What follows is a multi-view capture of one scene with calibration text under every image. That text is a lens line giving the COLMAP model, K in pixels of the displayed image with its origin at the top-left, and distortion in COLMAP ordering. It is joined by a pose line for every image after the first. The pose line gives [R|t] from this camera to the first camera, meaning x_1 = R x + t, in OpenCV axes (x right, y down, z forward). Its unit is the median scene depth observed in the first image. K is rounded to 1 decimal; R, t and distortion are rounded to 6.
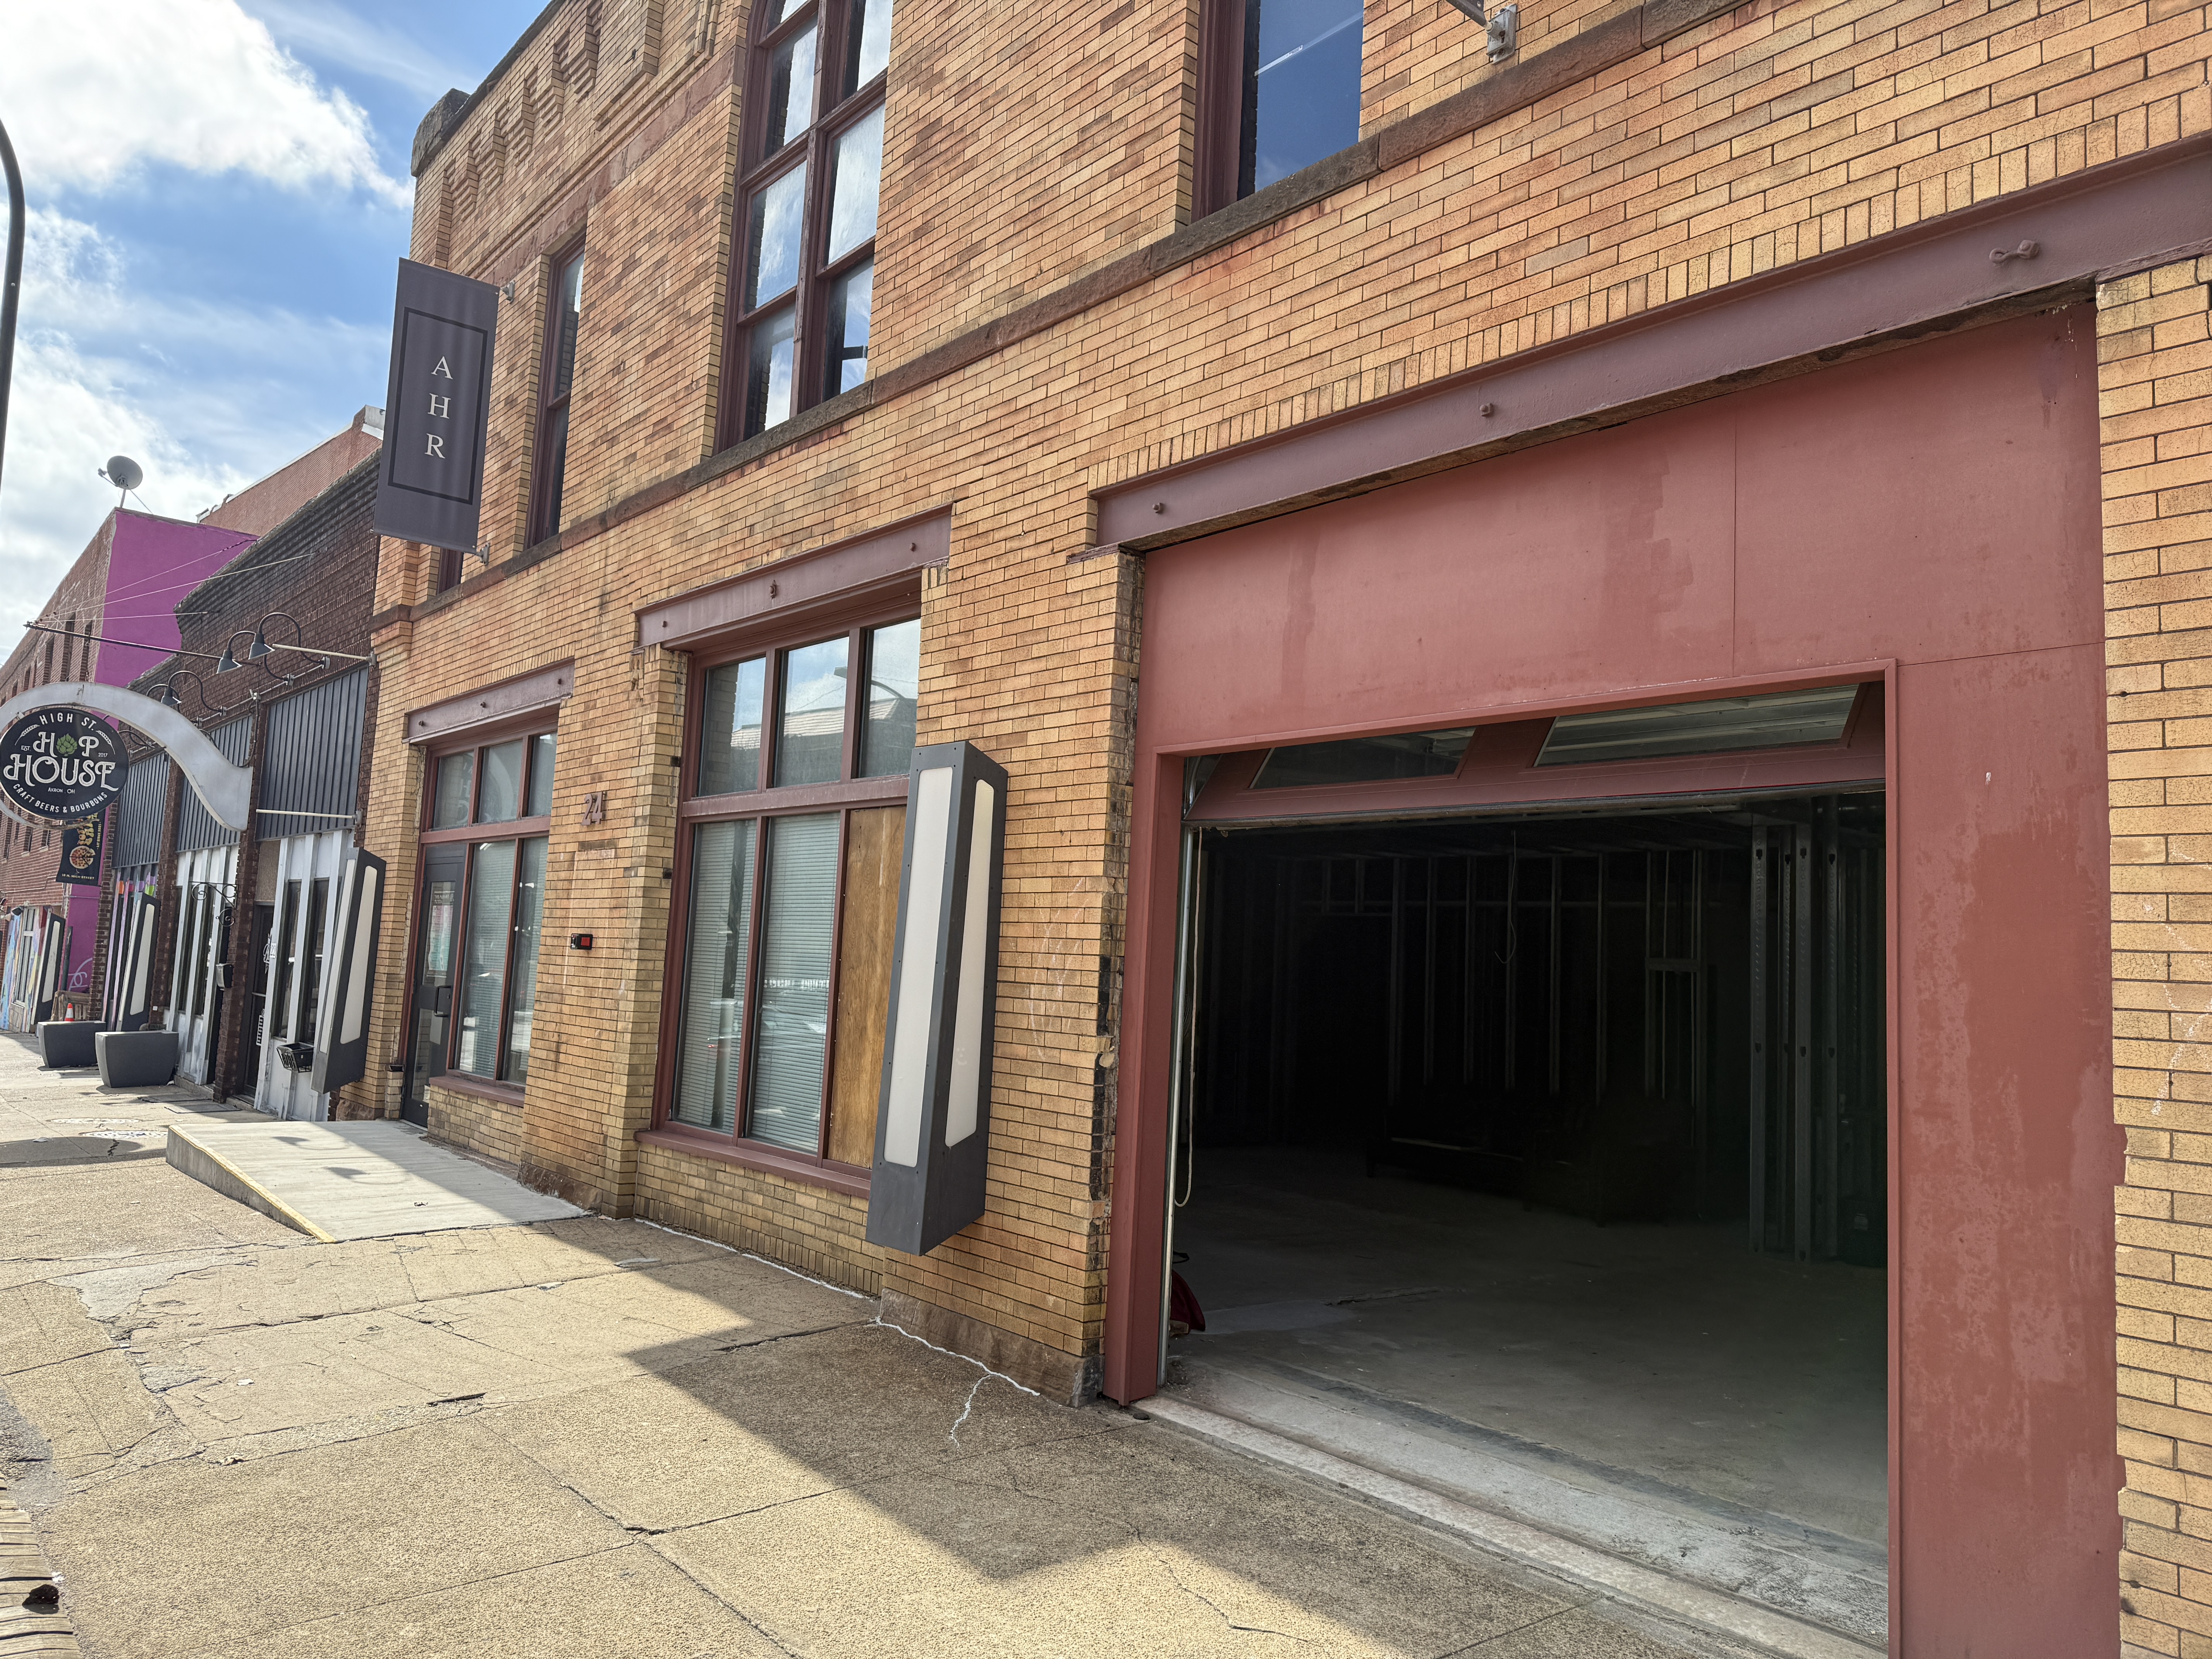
lens RADIAL K [[1564.2, 0, 1101.5], [0, 1564.2, 817.4], [0, 0, 1]] dist [-0.003069, -0.003051]
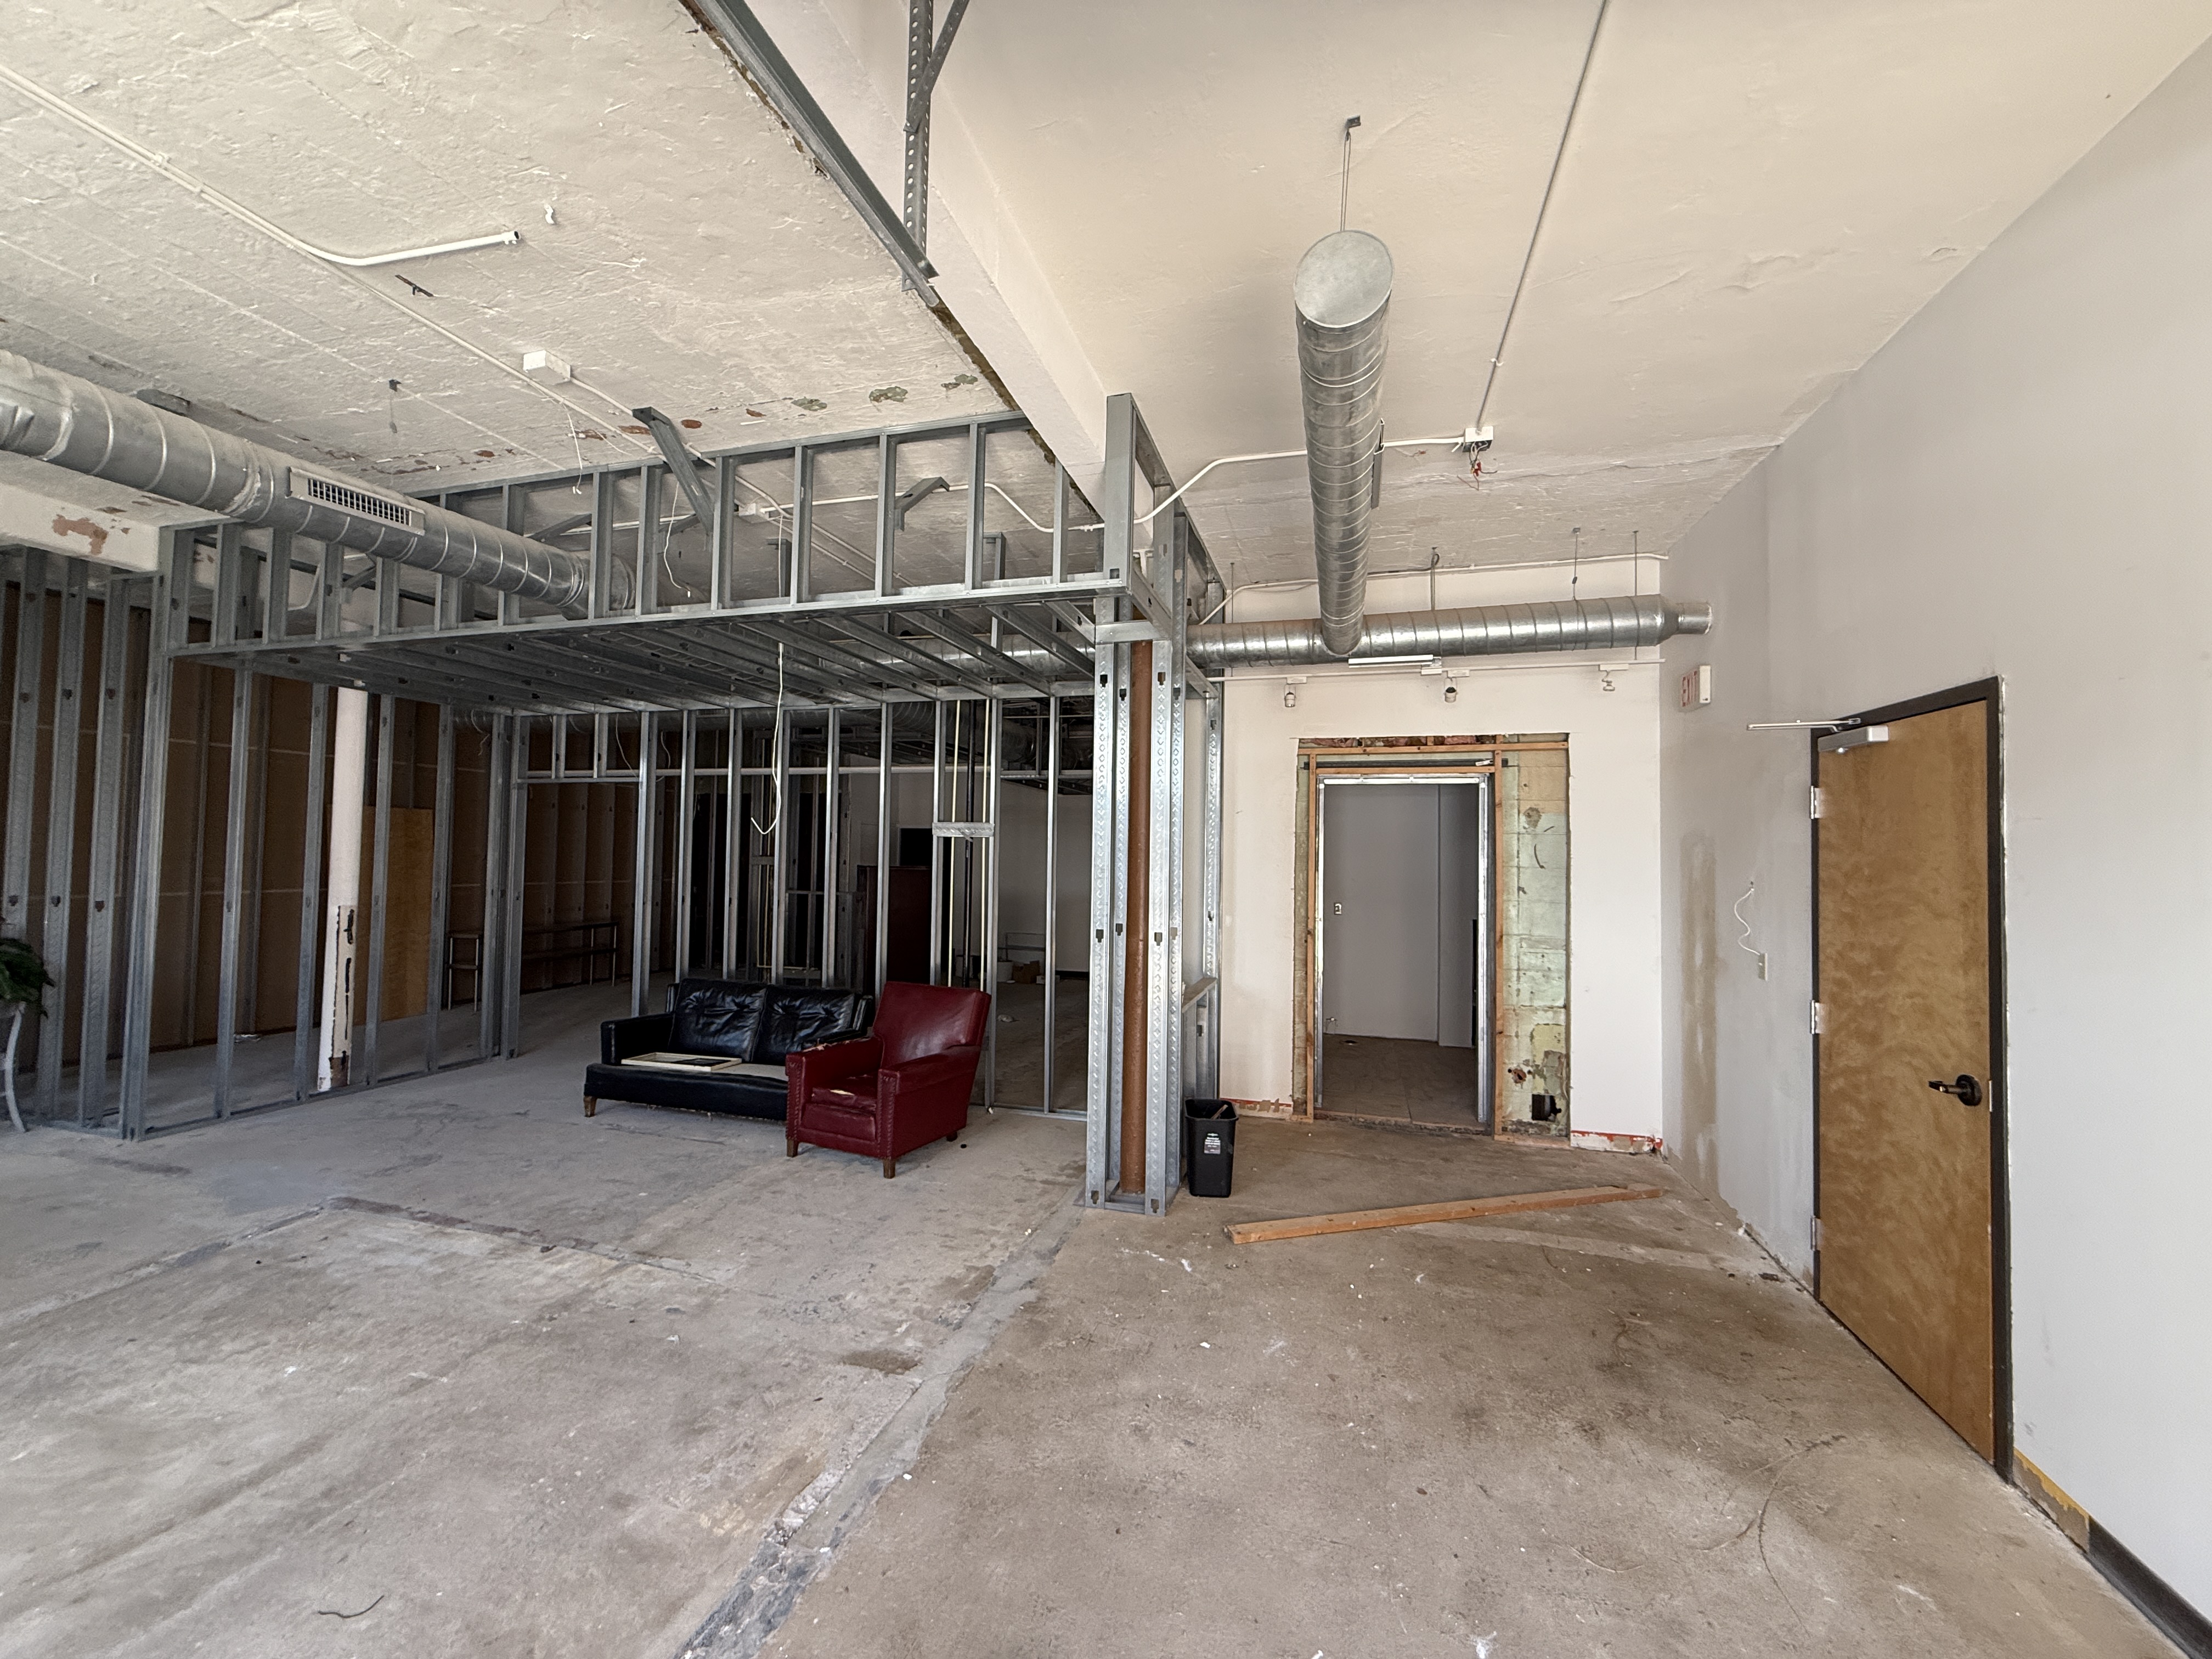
lens RADIAL K [[874.3, 0, 1099.5], [0, 874.3, 828.3], [0, 0, 1]] dist [0.001064, 0.000138]
pose [[0.835174, -0.019595, 0.549636, 0.155277], [-0.033040, 0.995773, 0.085704, 0.047969], [-0.548992, -0.089738, 0.830996, 0.541835]]
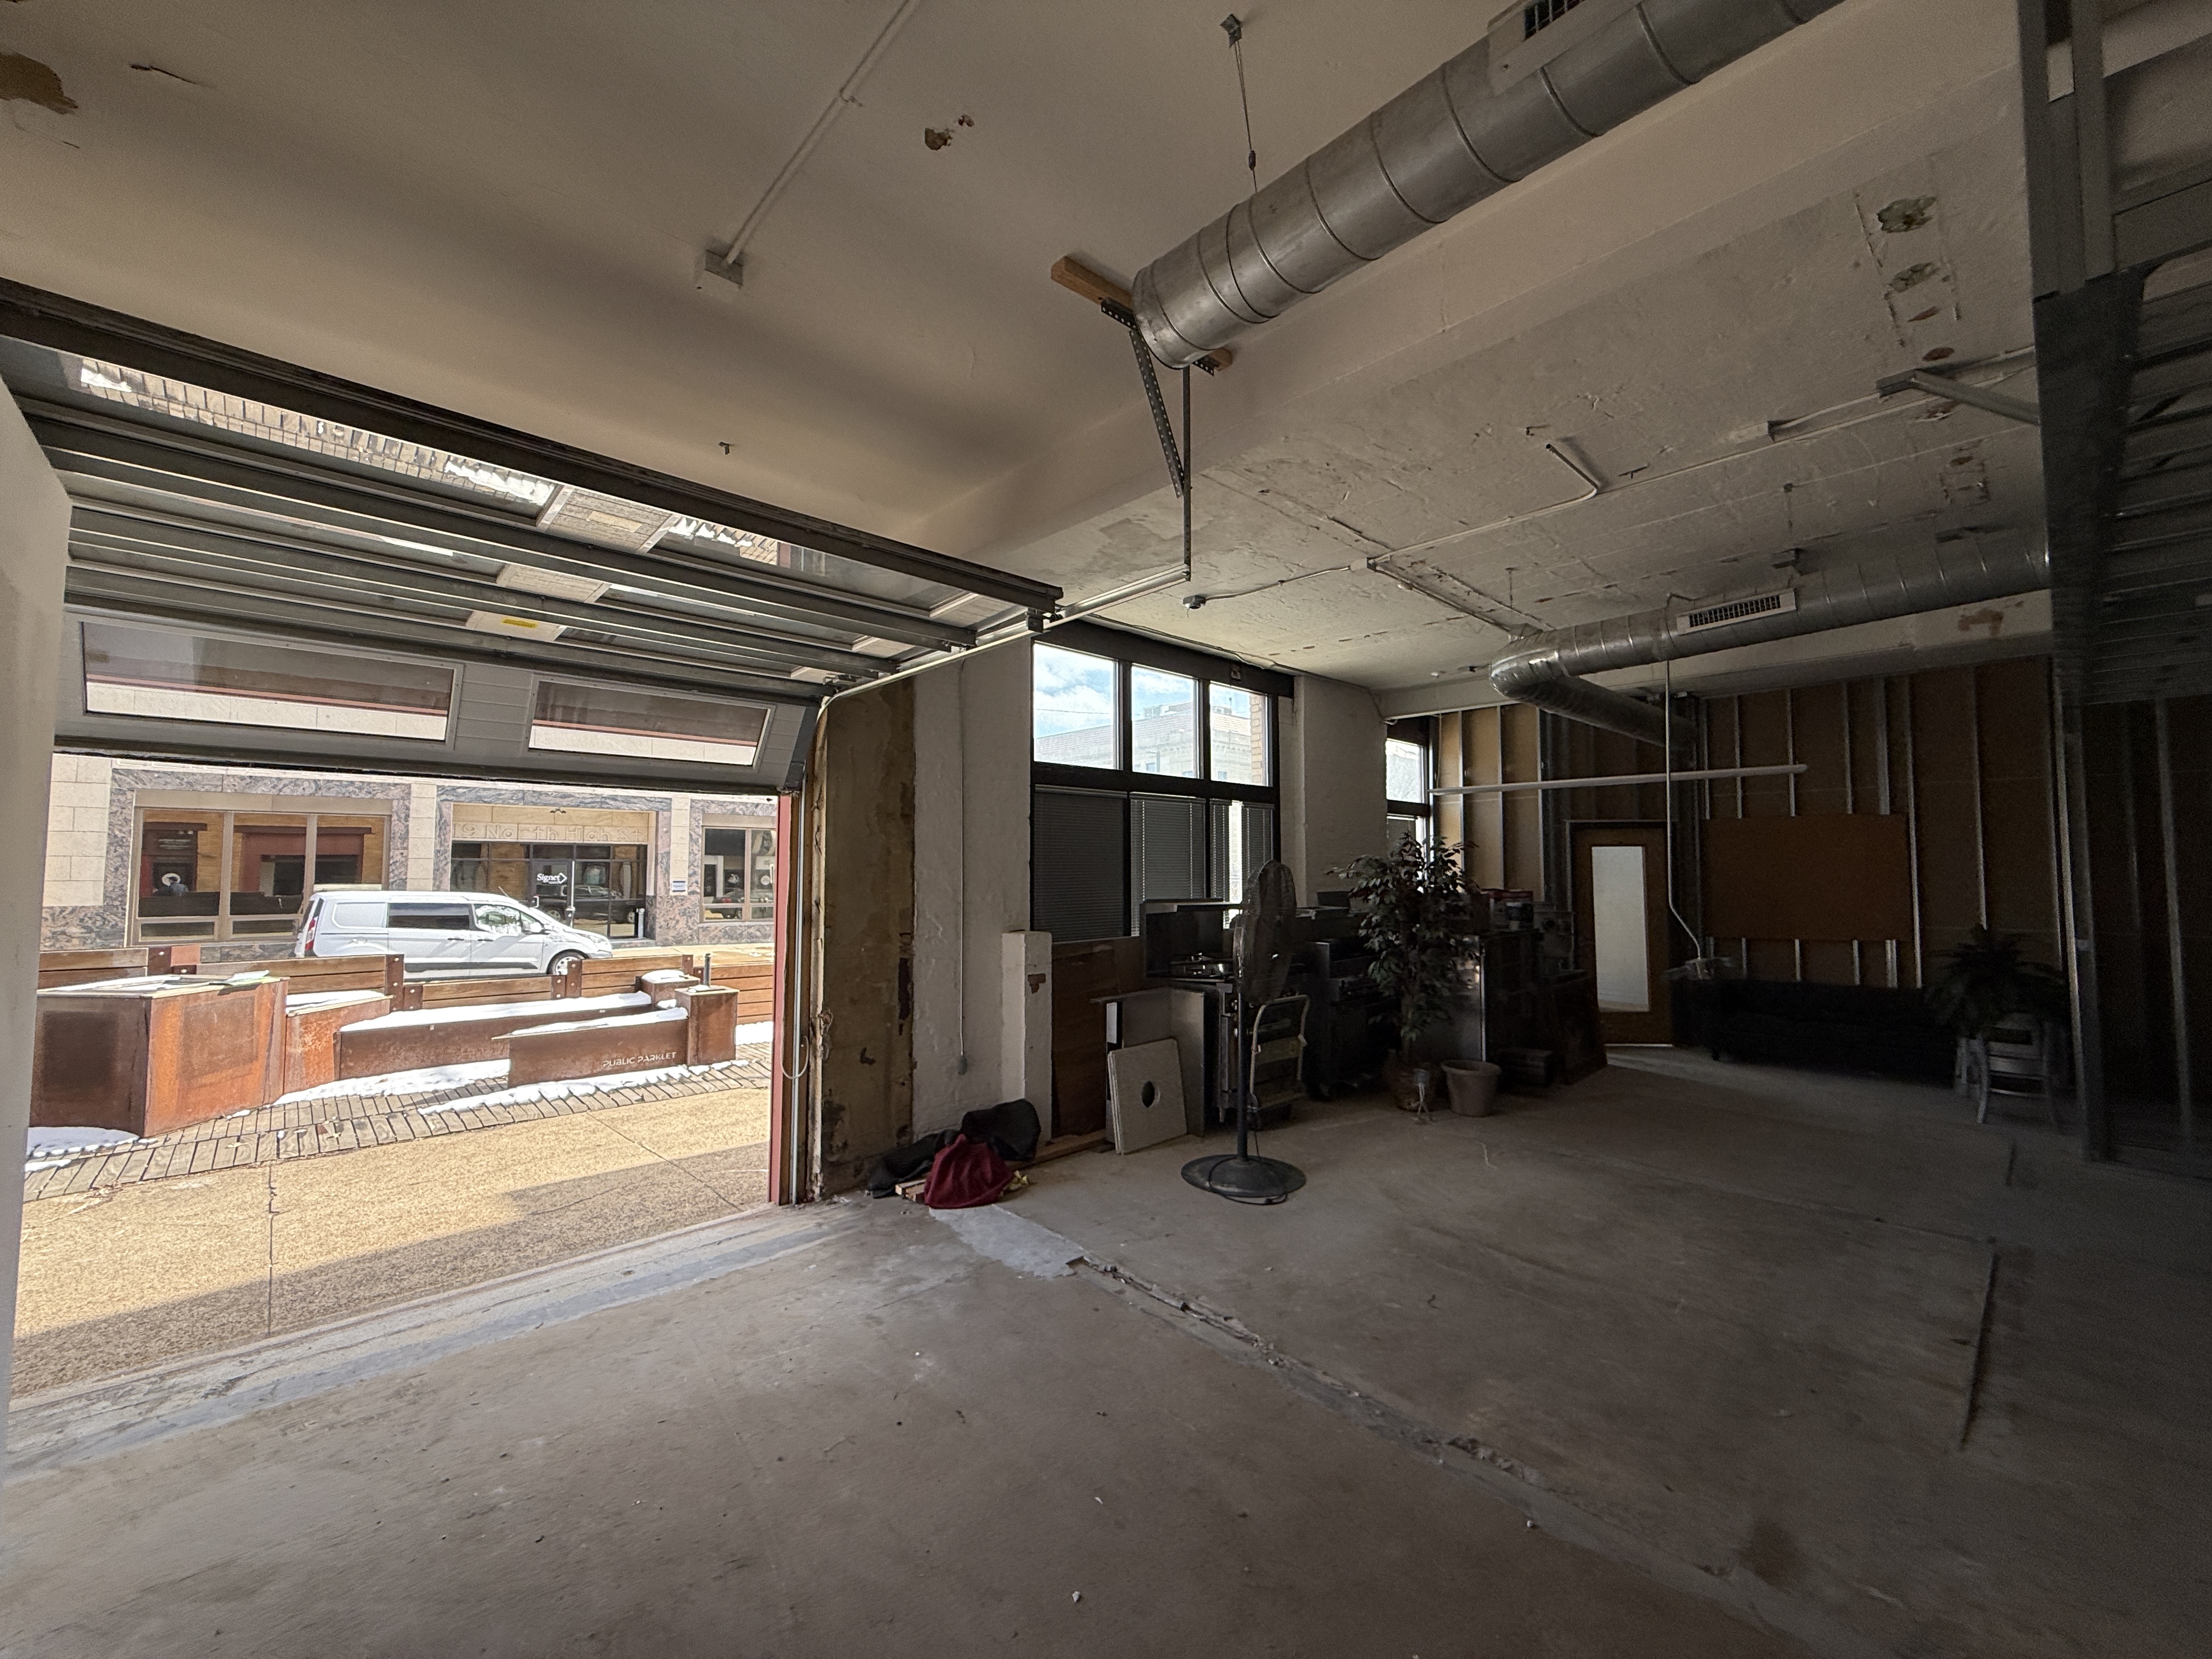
lens RADIAL K [[874.3, 0, 1105.2], [0, 874.3, 828.4], [0, 0, 1]] dist [0.001064, 0.000138]
pose [[0.048023, -0.102593, -0.993564, 0.429469], [0.109997, 0.989204, -0.096826, 0.067898], [0.992771, -0.104639, 0.058789, 0.627845]]
